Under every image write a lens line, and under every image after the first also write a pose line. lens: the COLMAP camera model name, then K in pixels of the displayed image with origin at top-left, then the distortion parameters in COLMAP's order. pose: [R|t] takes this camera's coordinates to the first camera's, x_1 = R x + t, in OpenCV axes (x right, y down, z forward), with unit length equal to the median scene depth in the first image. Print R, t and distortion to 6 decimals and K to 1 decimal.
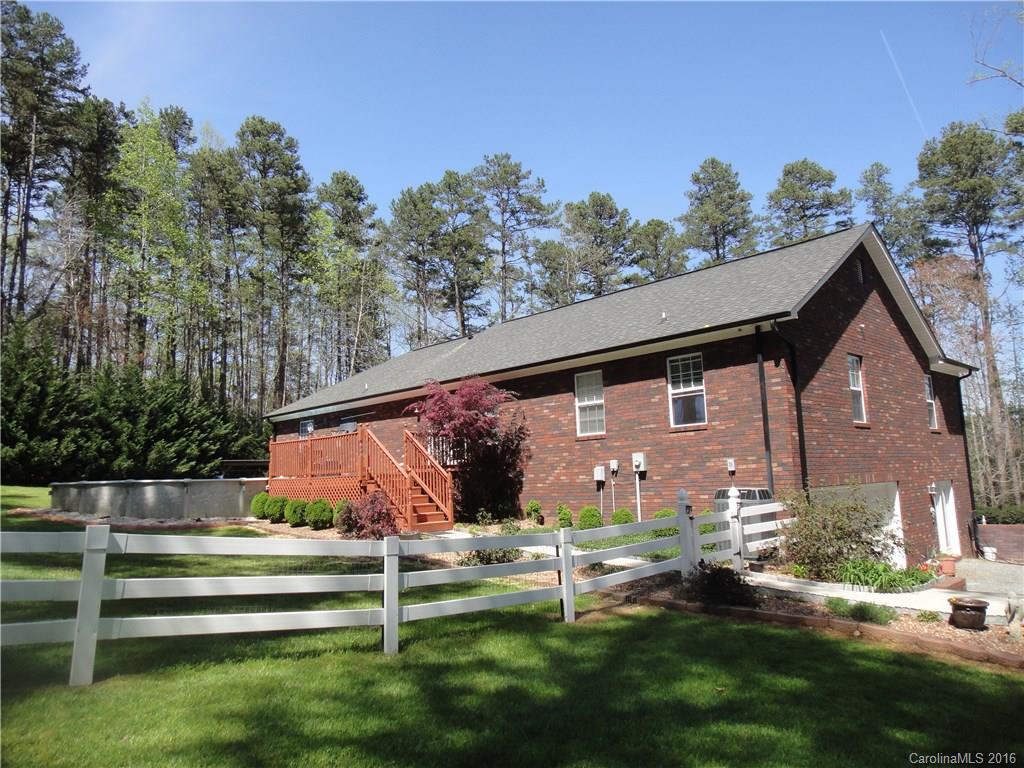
lens RADIAL K [[731.1, 0, 512.0], [0, 731.1, 384.0], [0, 0, 1]] dist [0.004213, 0.000252]
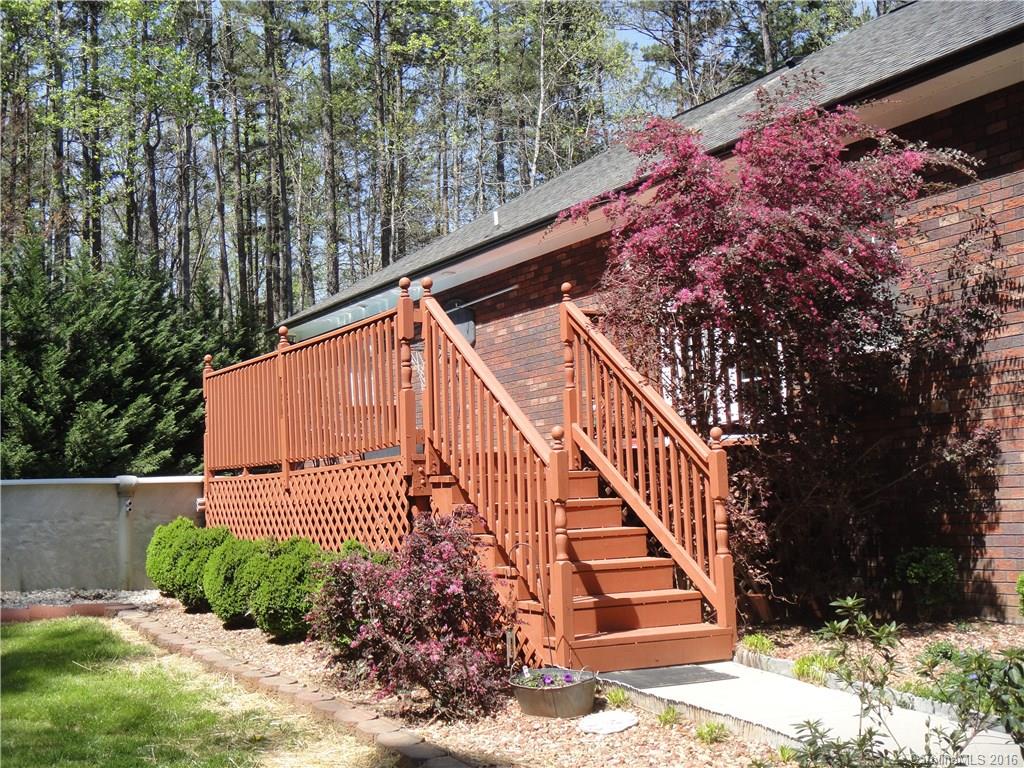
lens RADIAL K [[1422.3, 0, 512.0], [0, 1422.3, 384.0], [0, 0, 1]] dist [0.041618, 0.027561]
pose [[0.965157, -0.023271, -0.260634, -0.019863], [0.036703, 0.998230, 0.046789, 0.066255], [0.259084, -0.054725, 0.964303, 0.442243]]
